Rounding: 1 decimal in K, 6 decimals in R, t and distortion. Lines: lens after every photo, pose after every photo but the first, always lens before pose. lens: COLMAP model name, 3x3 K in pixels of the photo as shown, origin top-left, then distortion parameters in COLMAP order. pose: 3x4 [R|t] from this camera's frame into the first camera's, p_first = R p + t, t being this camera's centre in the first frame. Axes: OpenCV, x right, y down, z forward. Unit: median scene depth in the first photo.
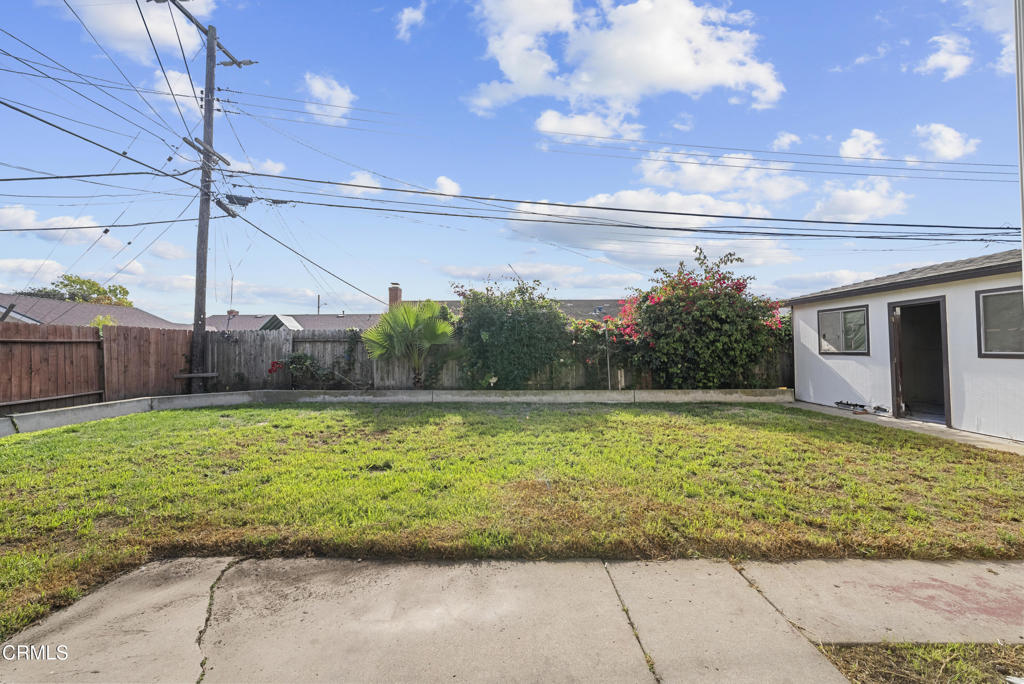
lens RADIAL K [[425.4, 0, 512.2], [0, 425.4, 326.4], [0, 0, 1]] dist [-0.000227, 0.000014]
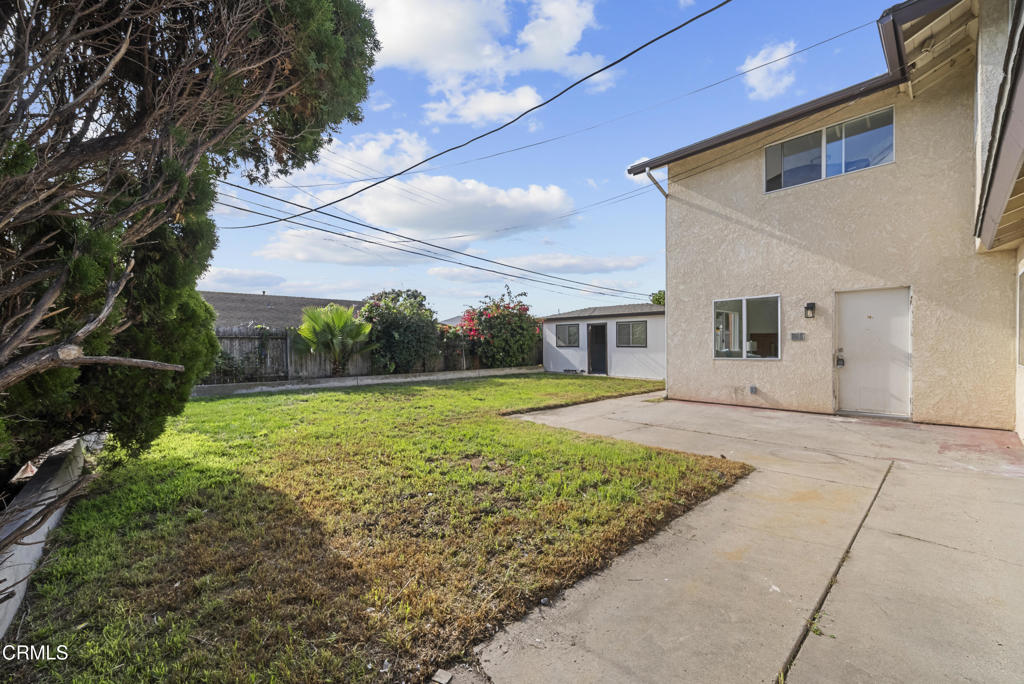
lens RADIAL K [[425.0, 0, 512.0], [0, 425.0, 342.0], [0, 0, 1]] dist [-0.000014, 0.000028]
pose [[0.719302, 0.001942, 0.694694, -0.767604], [-0.030977, 0.999091, 0.029281, -0.008815], [-0.694006, -0.042582, 0.718709, -0.269340]]
